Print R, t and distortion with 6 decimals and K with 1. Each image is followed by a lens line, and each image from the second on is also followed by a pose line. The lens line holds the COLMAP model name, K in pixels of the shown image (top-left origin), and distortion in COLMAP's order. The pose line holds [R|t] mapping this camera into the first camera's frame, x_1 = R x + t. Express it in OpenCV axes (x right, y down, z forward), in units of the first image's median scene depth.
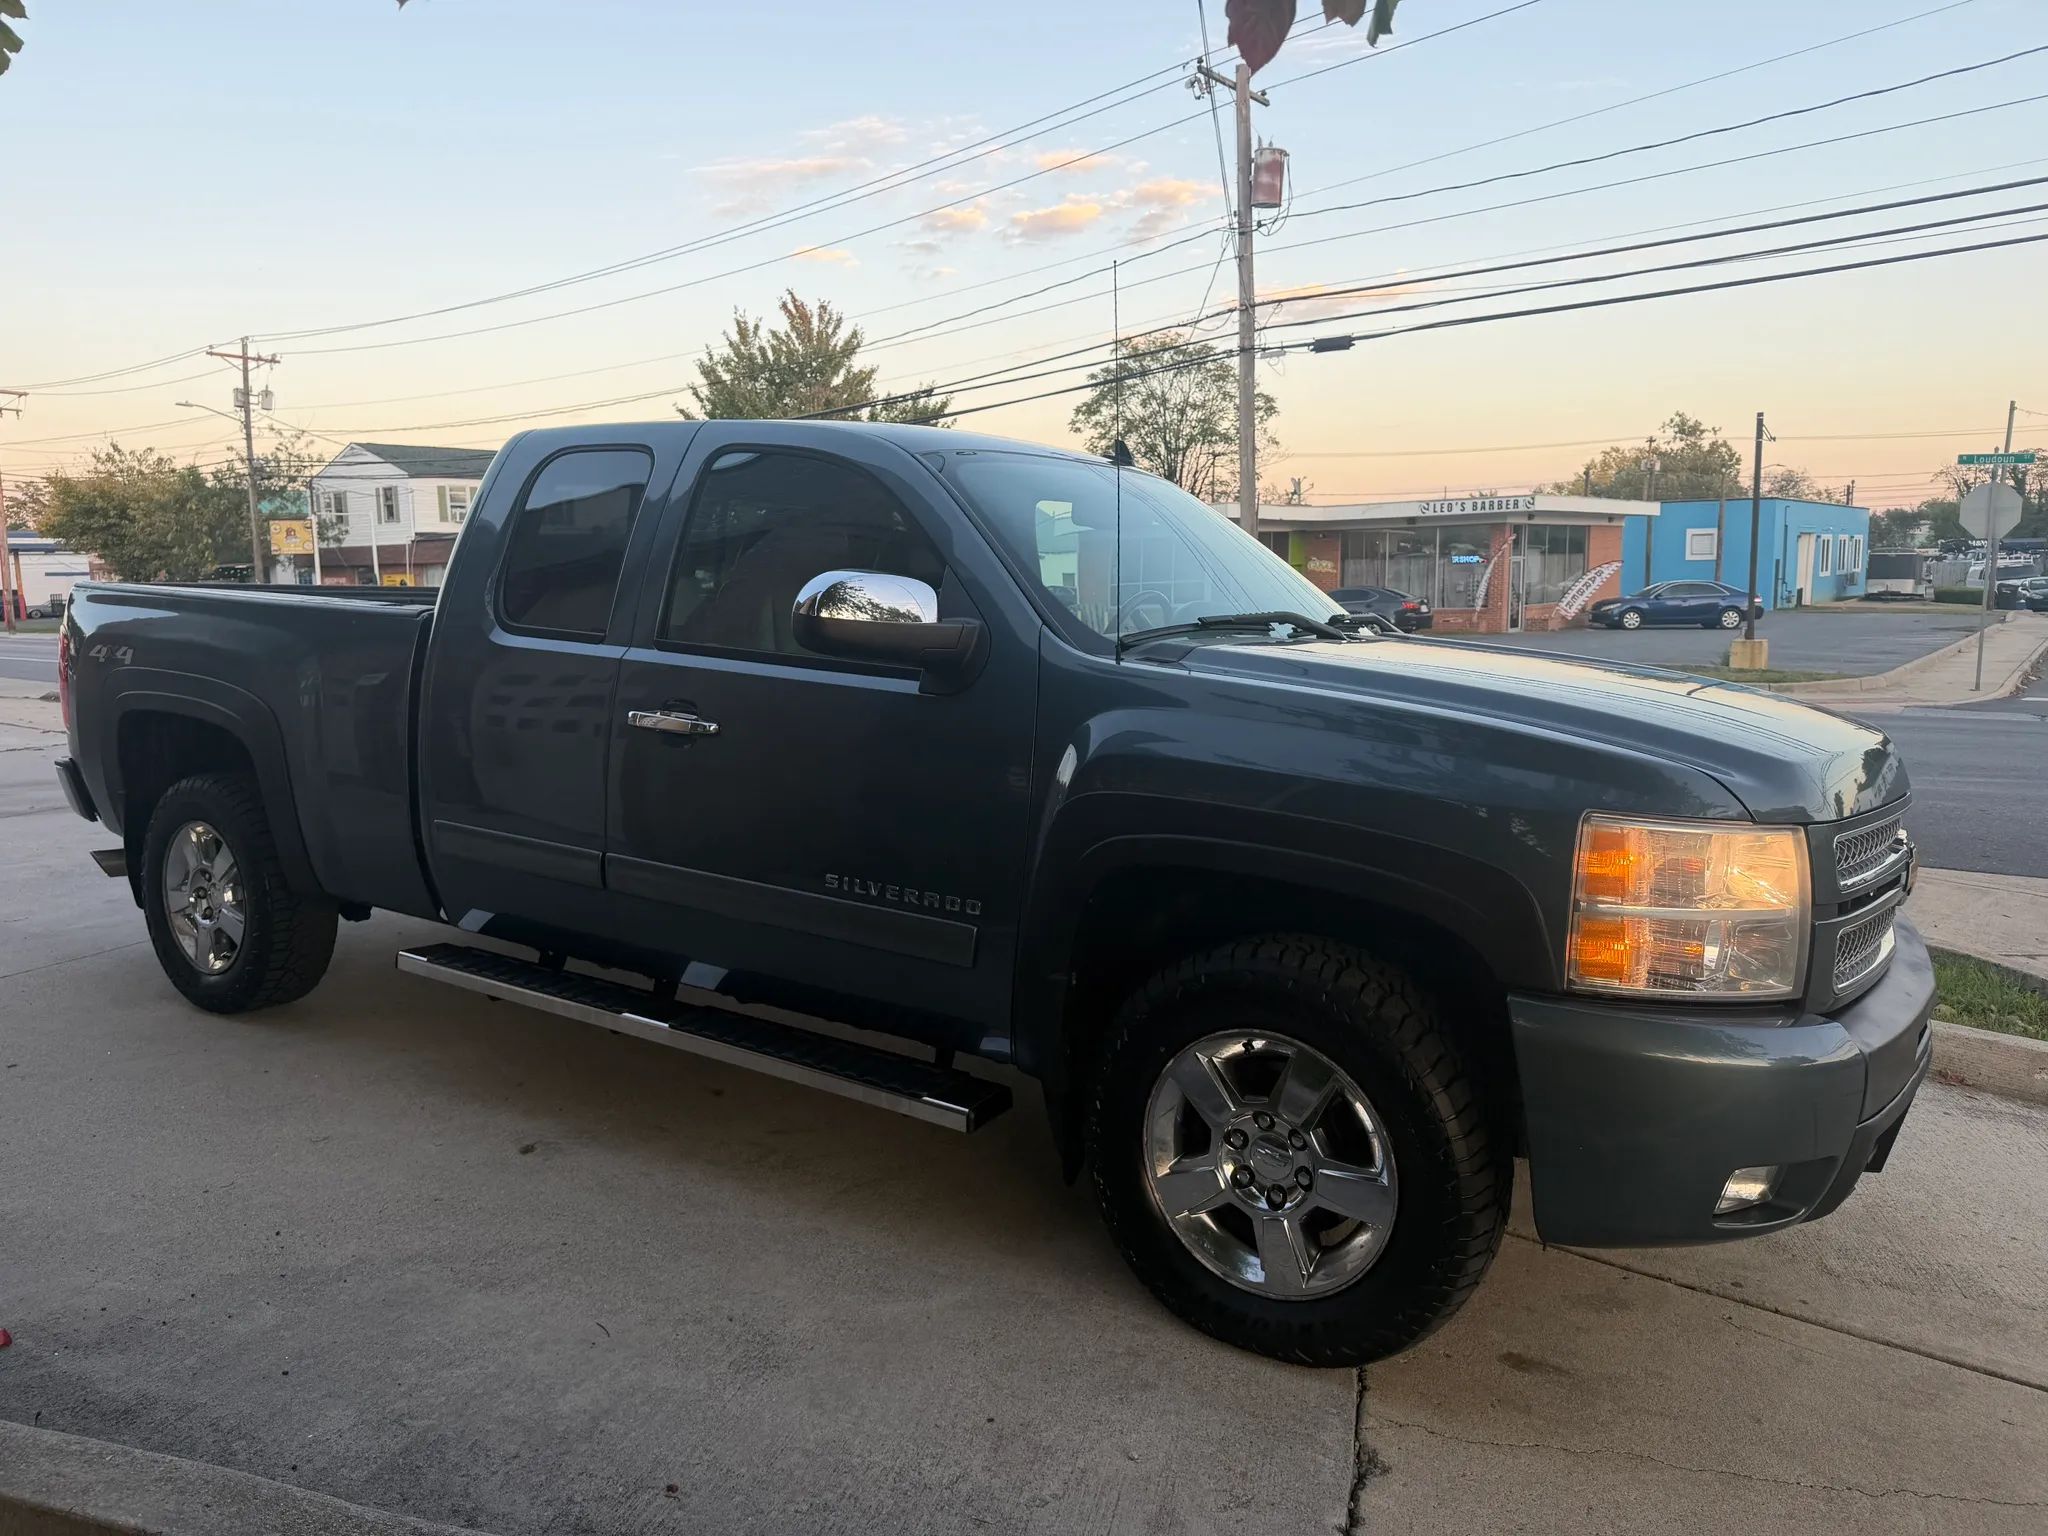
lens RADIAL K [[1443.0, 0, 983.5], [0, 1443.0, 780.0], [0, 0, 1]] dist [0.031683, -0.054910]
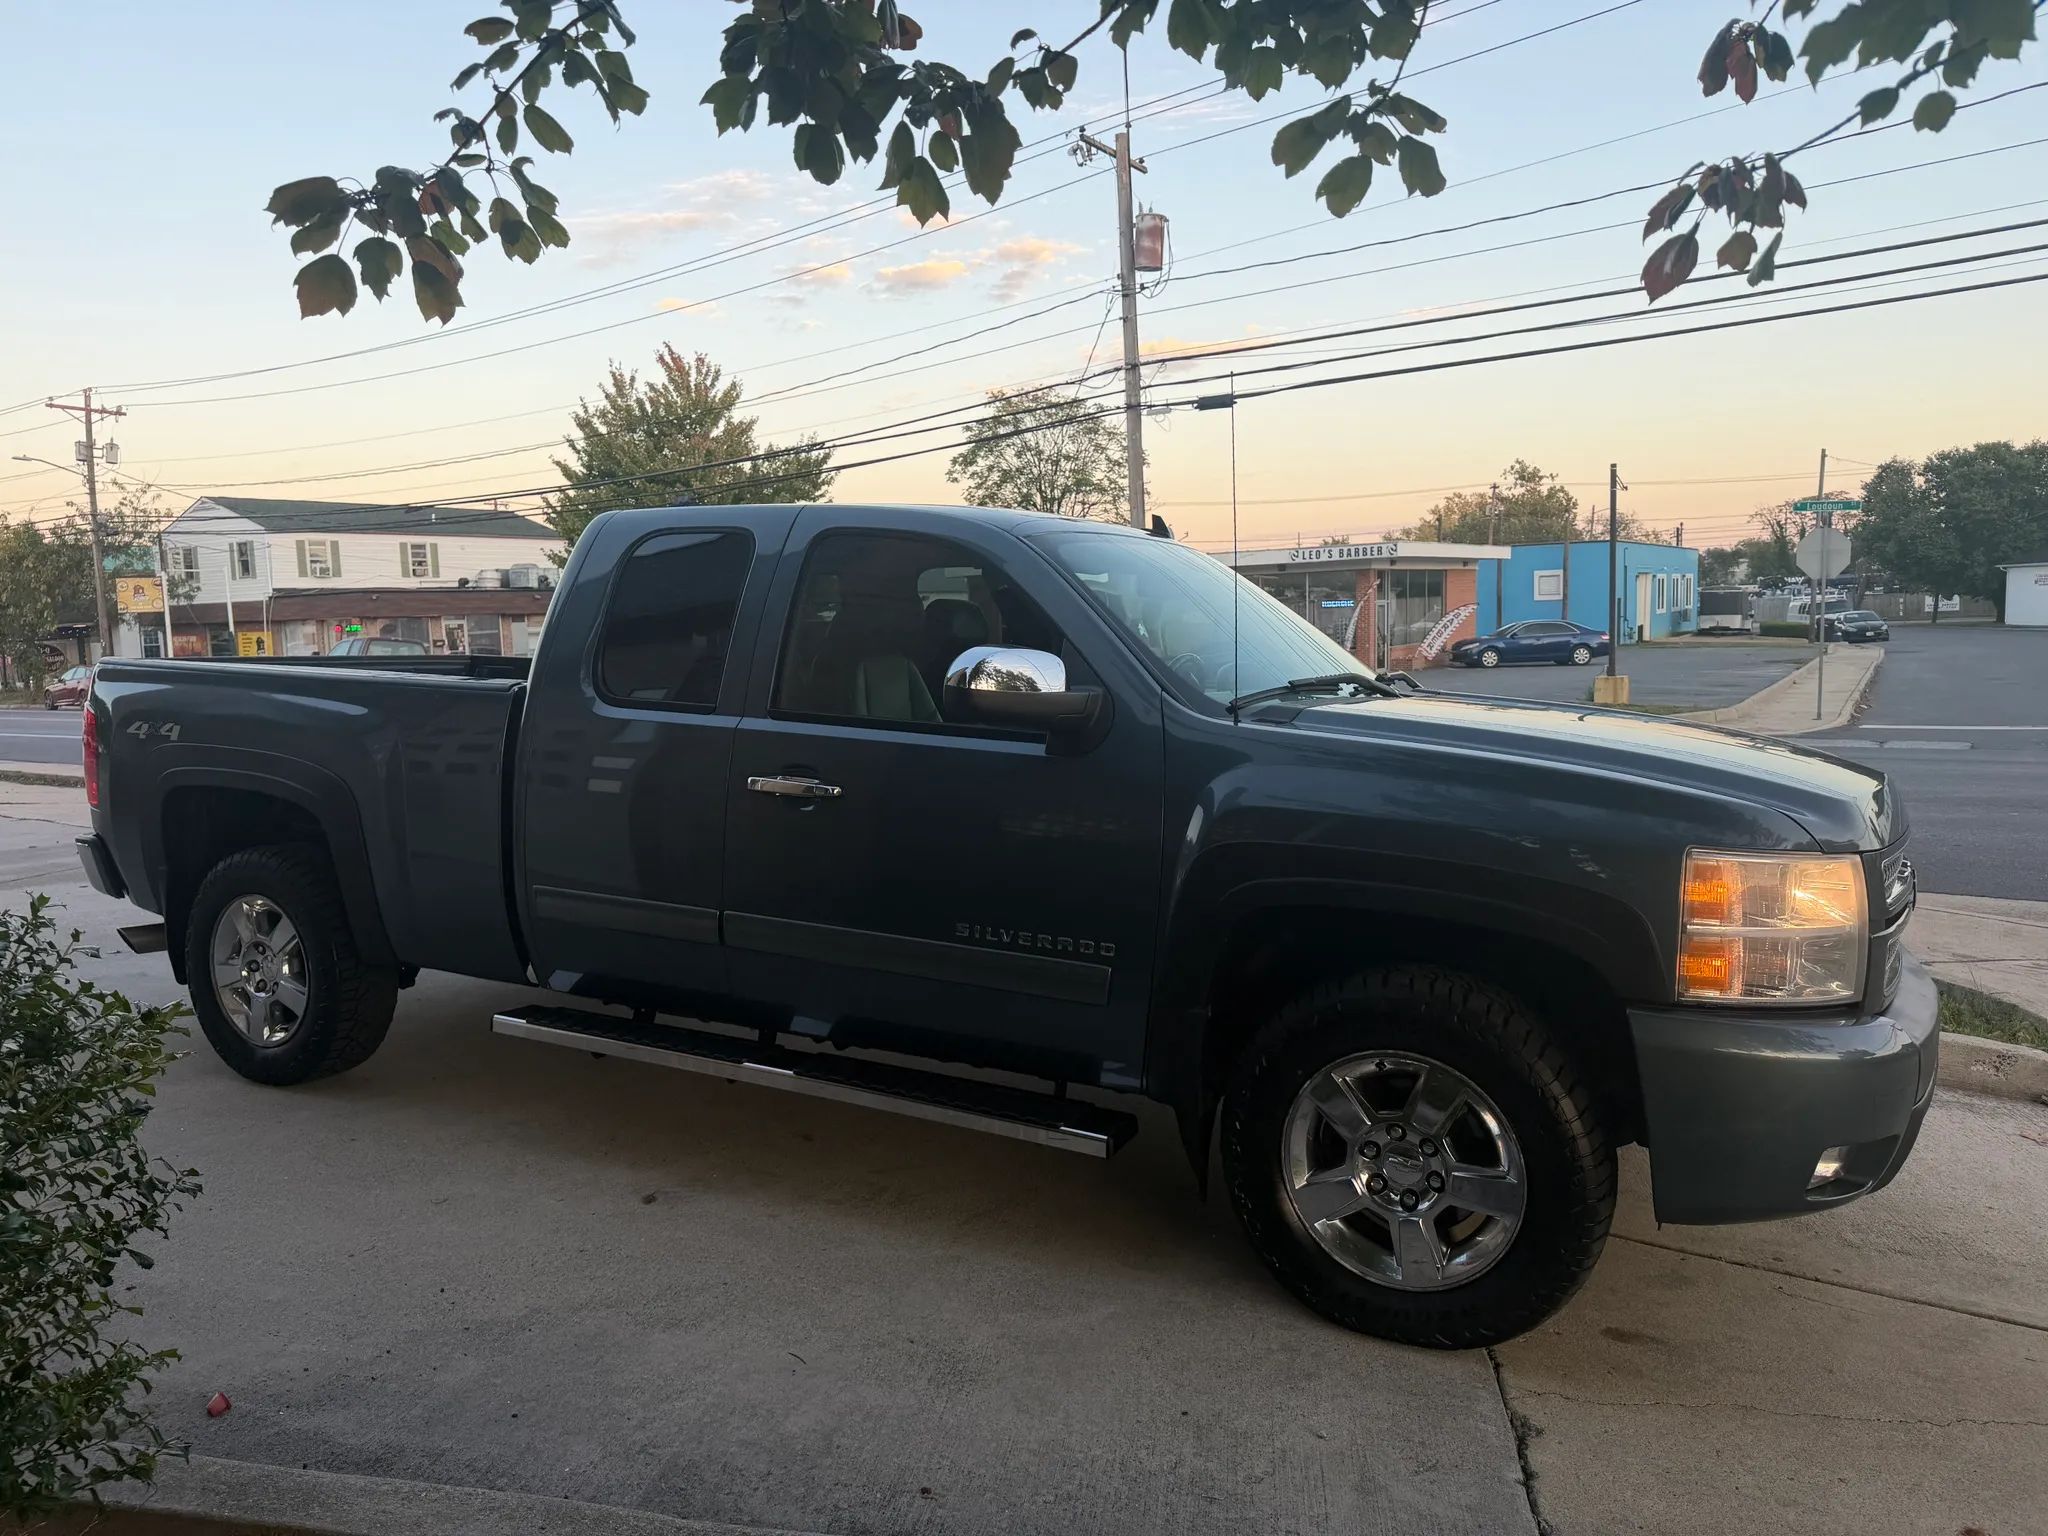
lens RADIAL K [[1443.0, 0, 995.2], [0, 1443.0, 776.2], [0, 0, 1]] dist [0.031683, -0.054910]
pose [[0.995023, -0.024315, 0.096636, -0.110932], [0.027611, 0.999077, -0.032917, -0.005564], [-0.095746, 0.035422, 0.994775, -0.048946]]
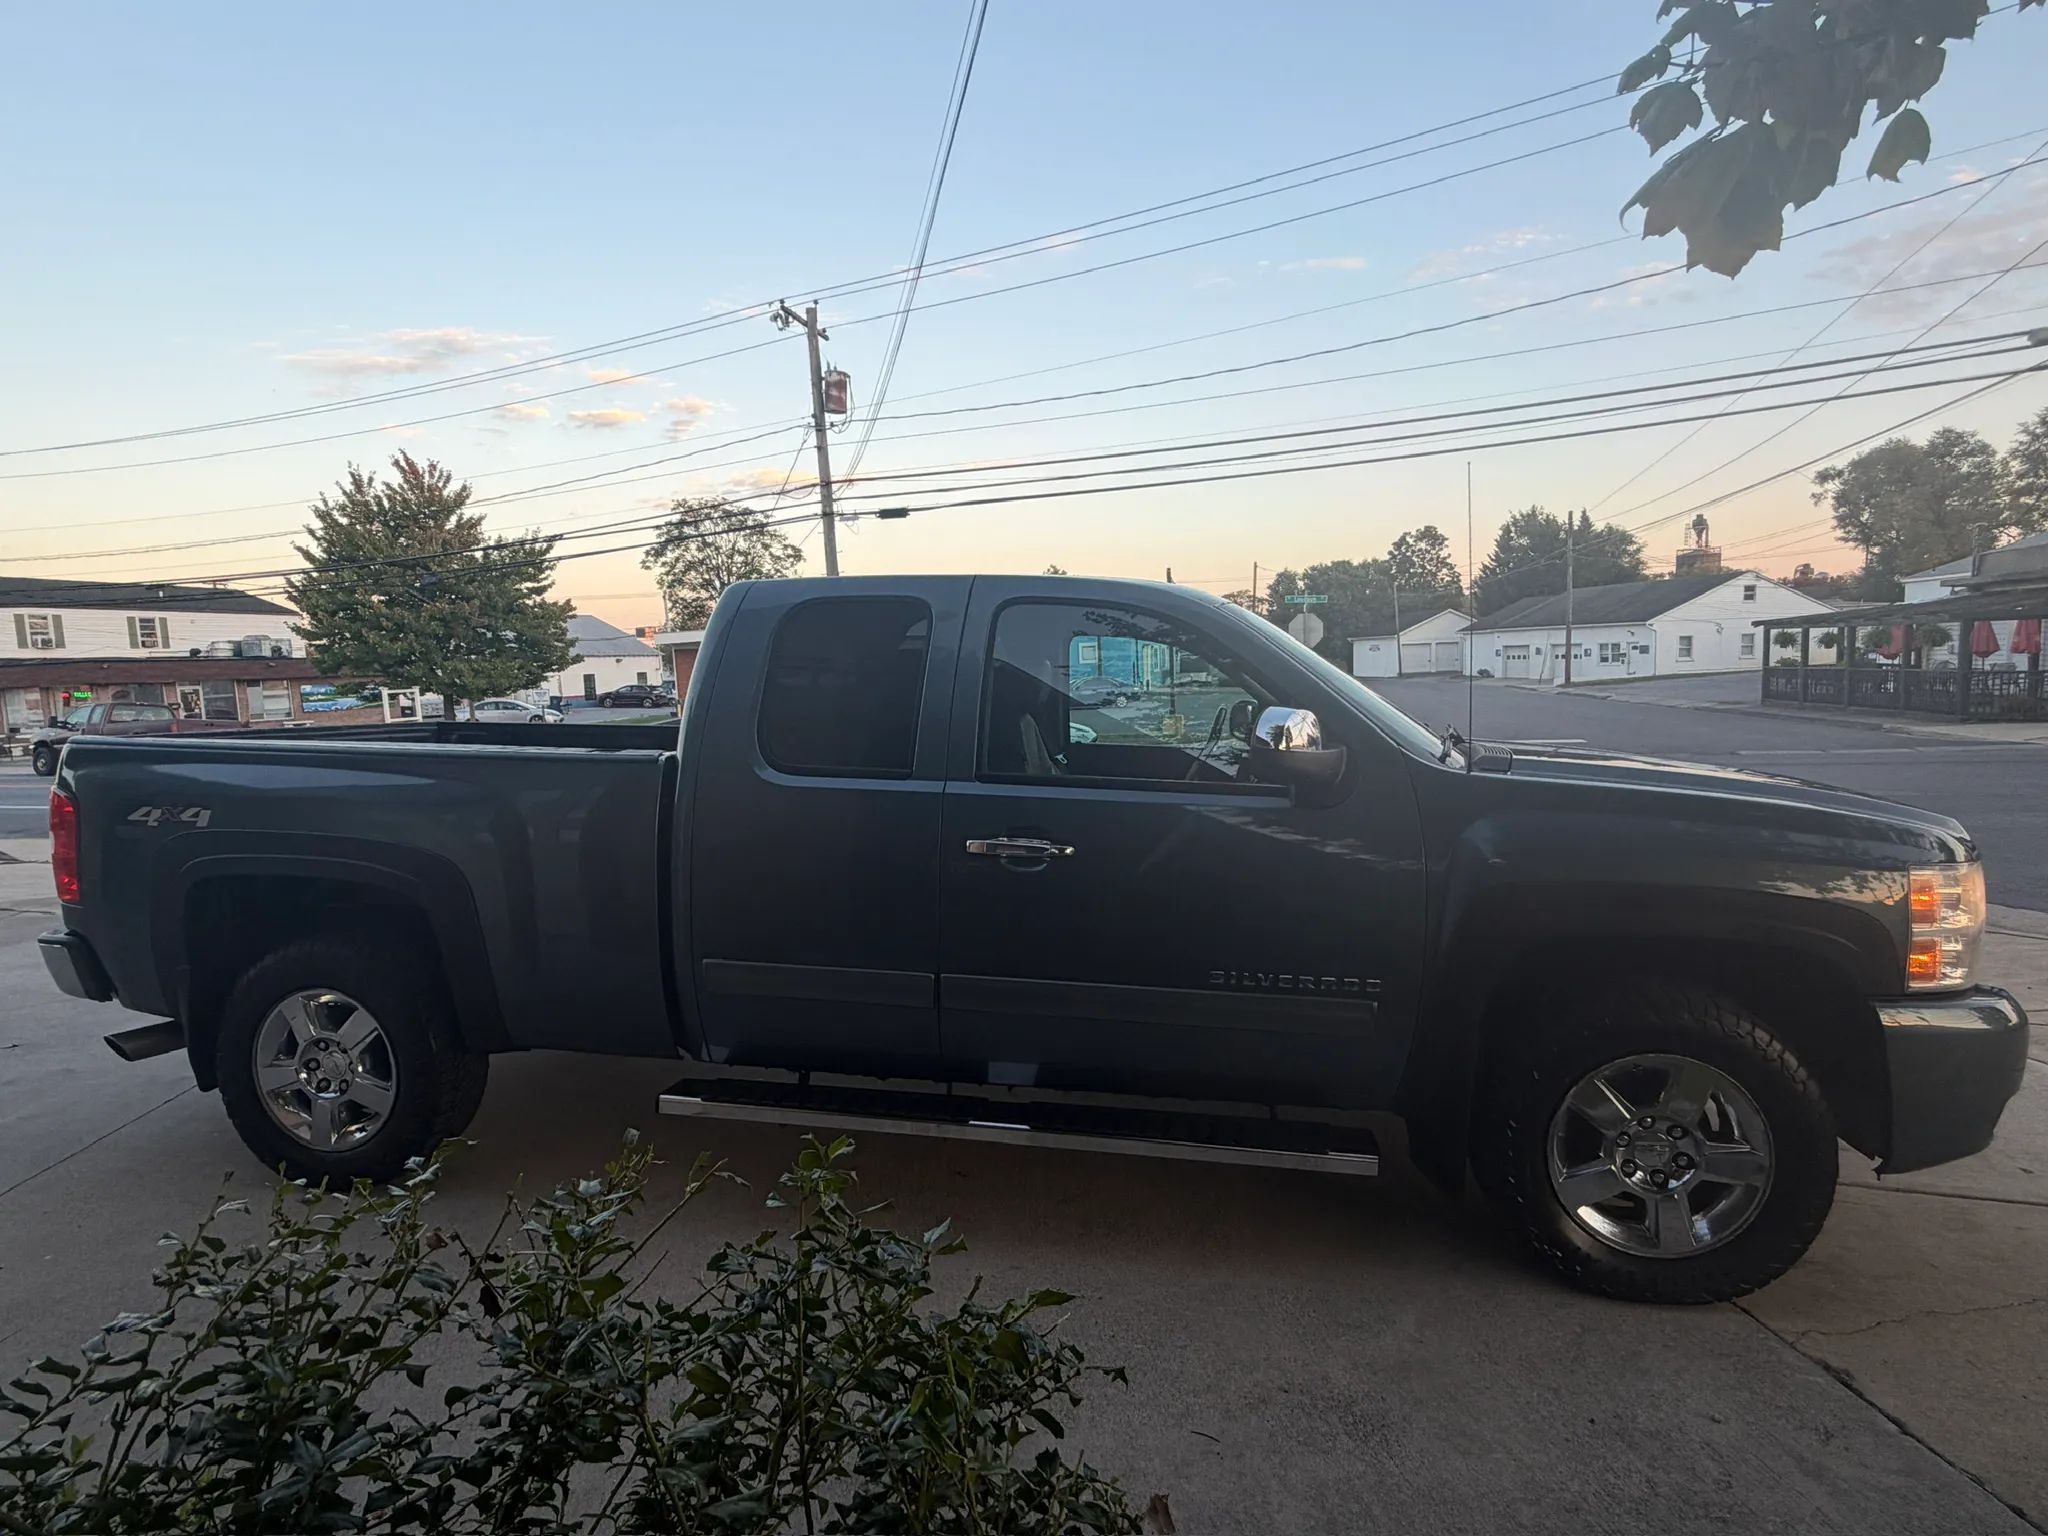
lens RADIAL K [[1078.9, 0, 1011.9], [0, 1078.9, 762.6], [0, 0, 1]] dist [-0.014346, 0.005906]
pose [[0.916331, -0.054467, 0.396700, -0.355572], [0.078798, 0.995862, -0.045282, -0.044766], [-0.392592, 0.072752, 0.916831, 0.162490]]
